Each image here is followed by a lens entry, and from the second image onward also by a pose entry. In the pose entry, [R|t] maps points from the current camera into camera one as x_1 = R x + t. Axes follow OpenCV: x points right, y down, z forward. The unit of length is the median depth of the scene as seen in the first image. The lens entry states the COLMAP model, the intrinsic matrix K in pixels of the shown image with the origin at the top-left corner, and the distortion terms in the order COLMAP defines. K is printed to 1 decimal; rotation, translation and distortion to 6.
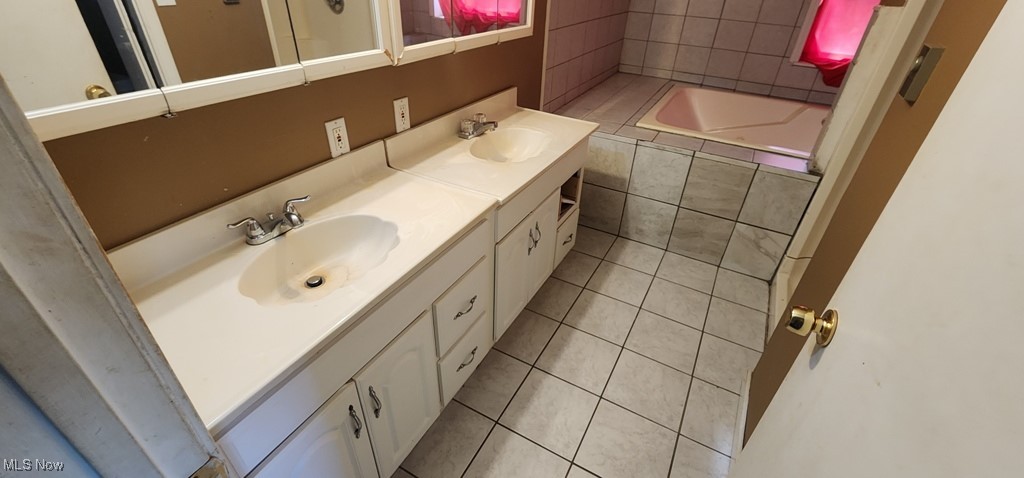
lens RADIAL K [[424.2, 0, 510.1], [0, 424.2, 238.2], [0, 0, 1]] dist [0.001505, 0.000264]
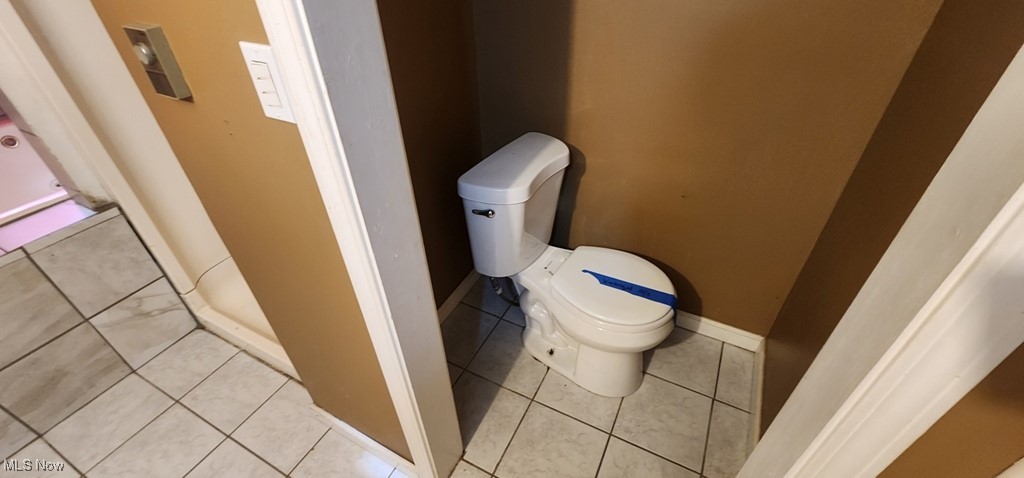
lens RADIAL K [[424.2, 0, 515.7], [0, 424.2, 239.7], [0, 0, 1]] dist [0.001505, 0.000264]
pose [[-0.040992, -0.639176, 0.767967, 0.076553], [0.552099, 0.626127, 0.550593, -0.117681], [-0.832771, 0.446563, 0.327222, 0.169558]]
